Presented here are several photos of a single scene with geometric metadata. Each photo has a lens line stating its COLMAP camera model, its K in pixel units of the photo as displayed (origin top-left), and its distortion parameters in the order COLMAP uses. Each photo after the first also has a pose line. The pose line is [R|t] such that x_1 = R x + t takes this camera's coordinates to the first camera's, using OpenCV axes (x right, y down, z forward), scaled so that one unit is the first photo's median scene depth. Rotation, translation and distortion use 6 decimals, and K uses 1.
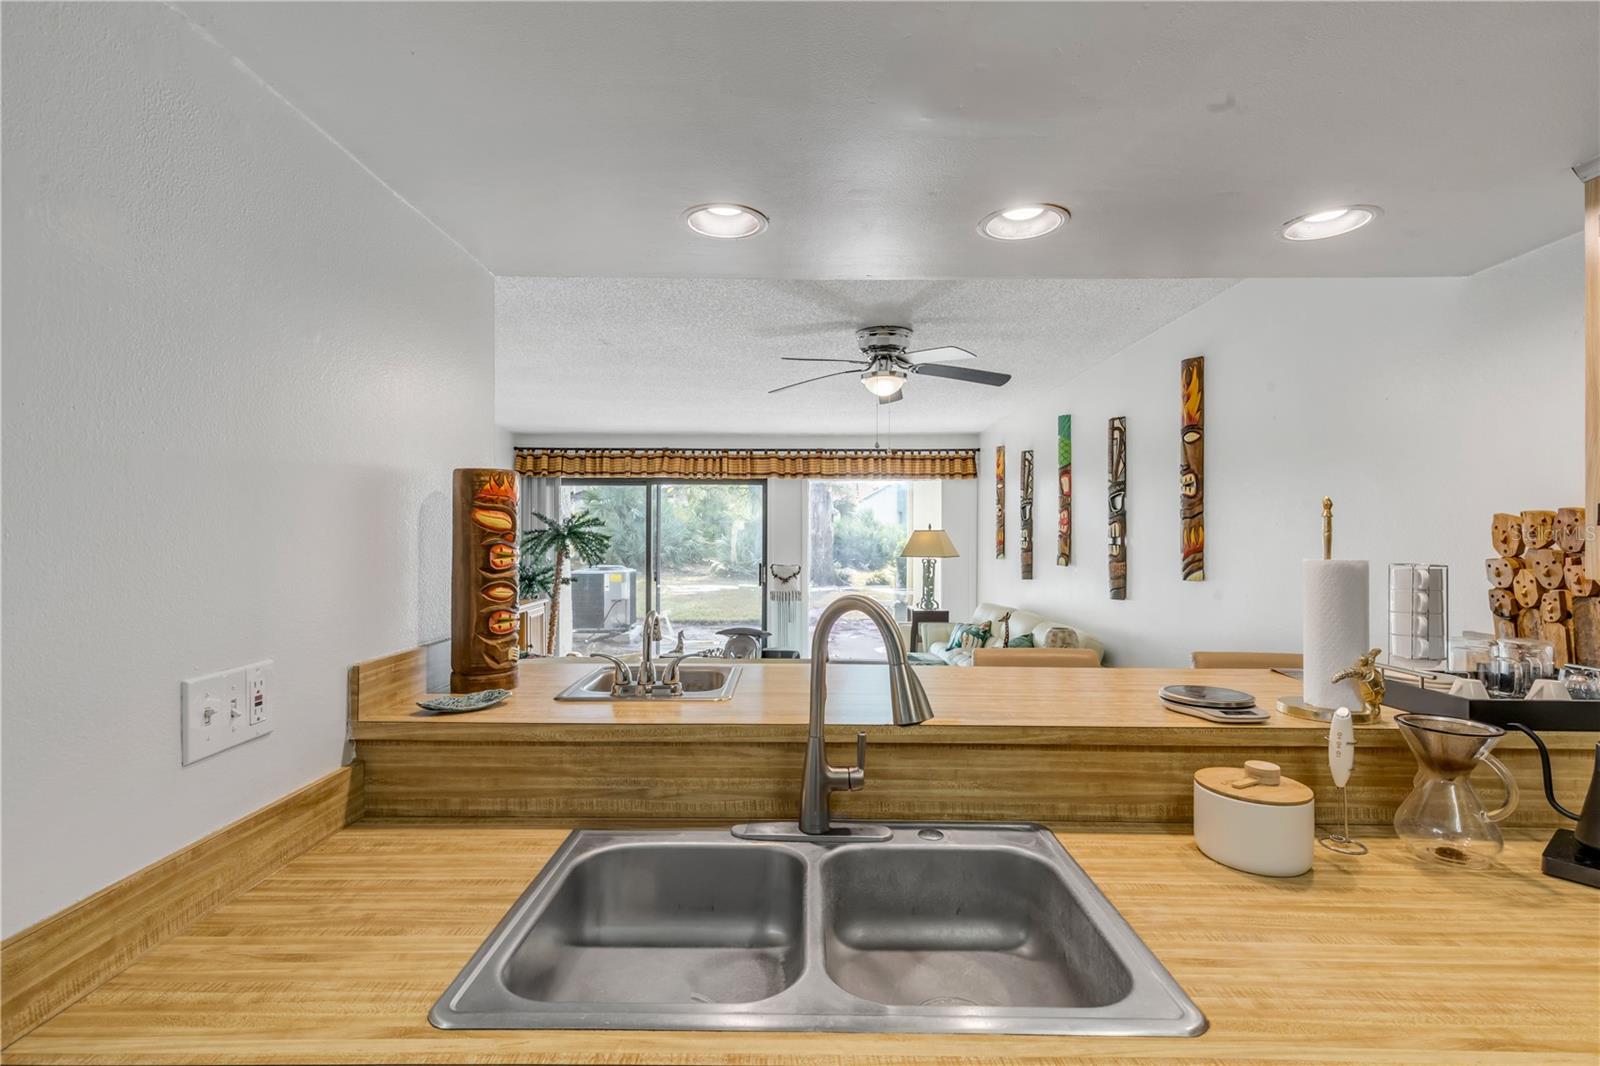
lens RADIAL K [[719.7, 0, 796.6], [0, 719.7, 533.7], [0, 0, 1]] dist [0.006854, -0.002516]
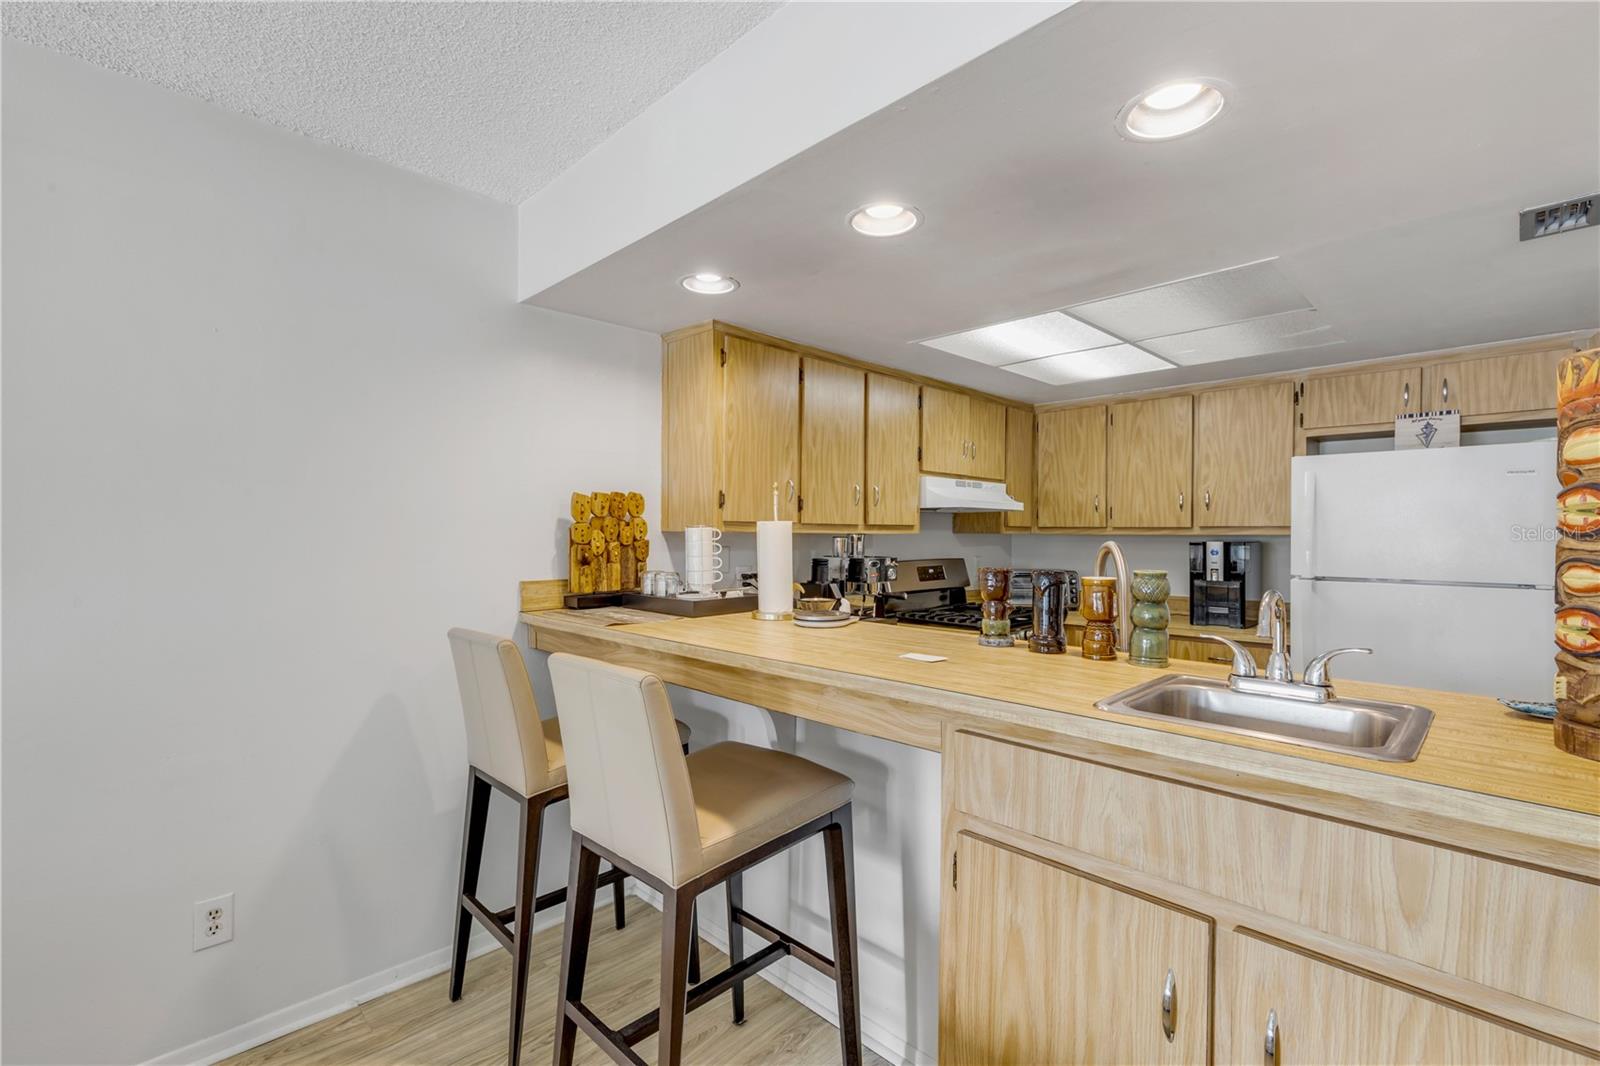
lens RADIAL K [[719.7, 0, 808.5], [0, 719.7, 535.5], [0, 0, 1]] dist [0.006854, -0.002516]
pose [[-0.714583, -0.008595, 0.699498, -0.153692], [-0.006778, 0.999963, 0.005363, 0.020429], [-0.699518, -0.000909, -0.714615, 0.729461]]
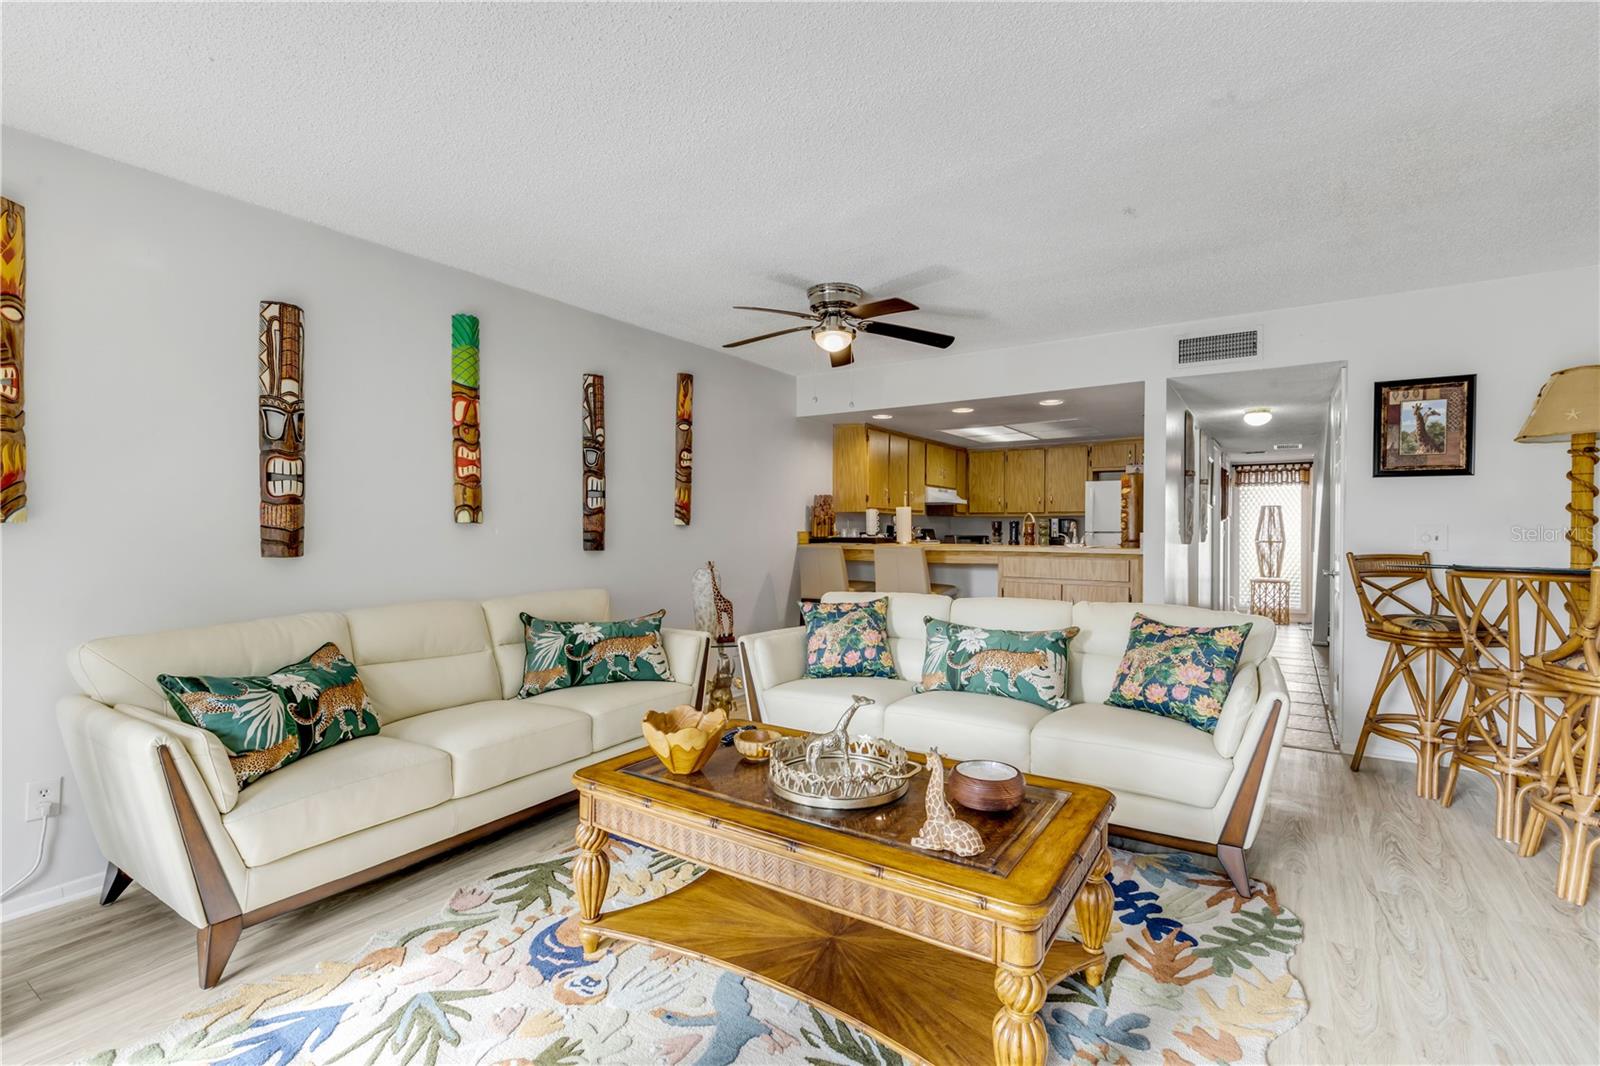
lens RADIAL K [[719.7, 0, 804.5], [0, 719.7, 548.1], [0, 0, 1]] dist [0.006854, -0.002516]
pose [[-0.836907, -0.020728, 0.546953, -0.375897], [-0.006396, 0.999585, 0.028094, 0.056344], [-0.547308, 0.020014, -0.836692, 1.683395]]
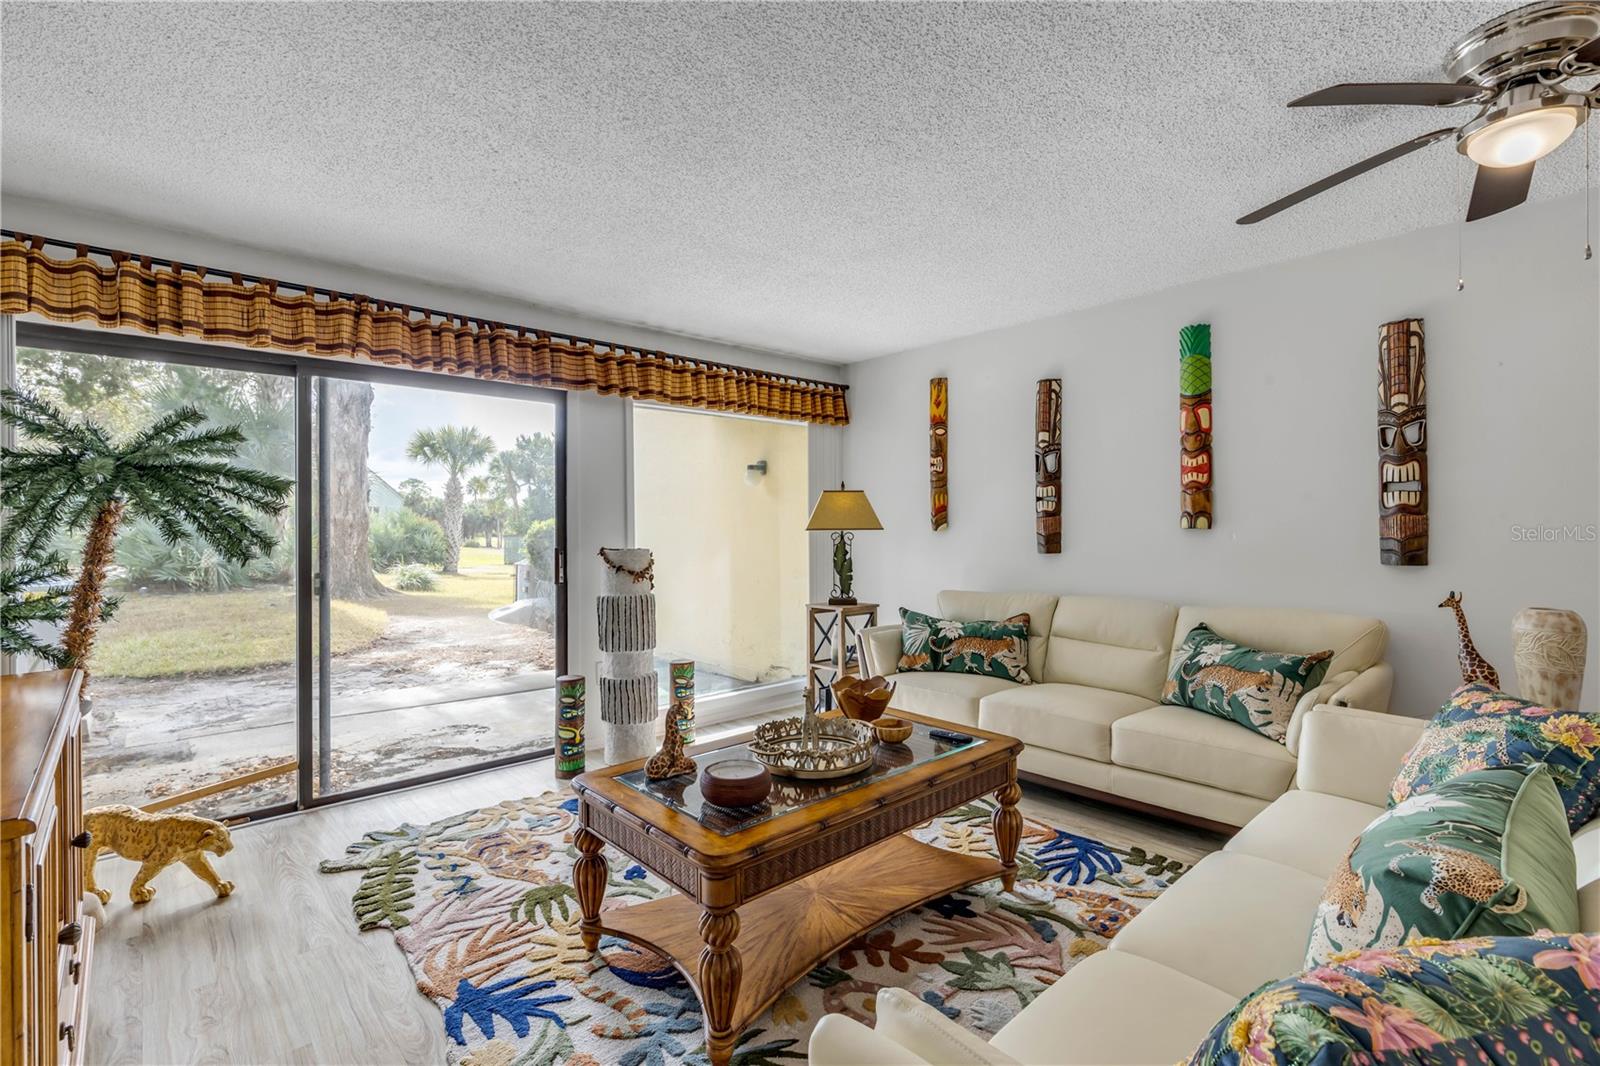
lens RADIAL K [[719.7, 0, 798.8], [0, 719.7, 528.7], [0, 0, 1]] dist [0.006854, -0.002516]
pose [[0.739110, -0.007595, 0.673542, -0.506287], [0.005987, 0.999971, 0.004706, 0.045475], [-0.673558, 0.000554, 0.739134, 0.862307]]
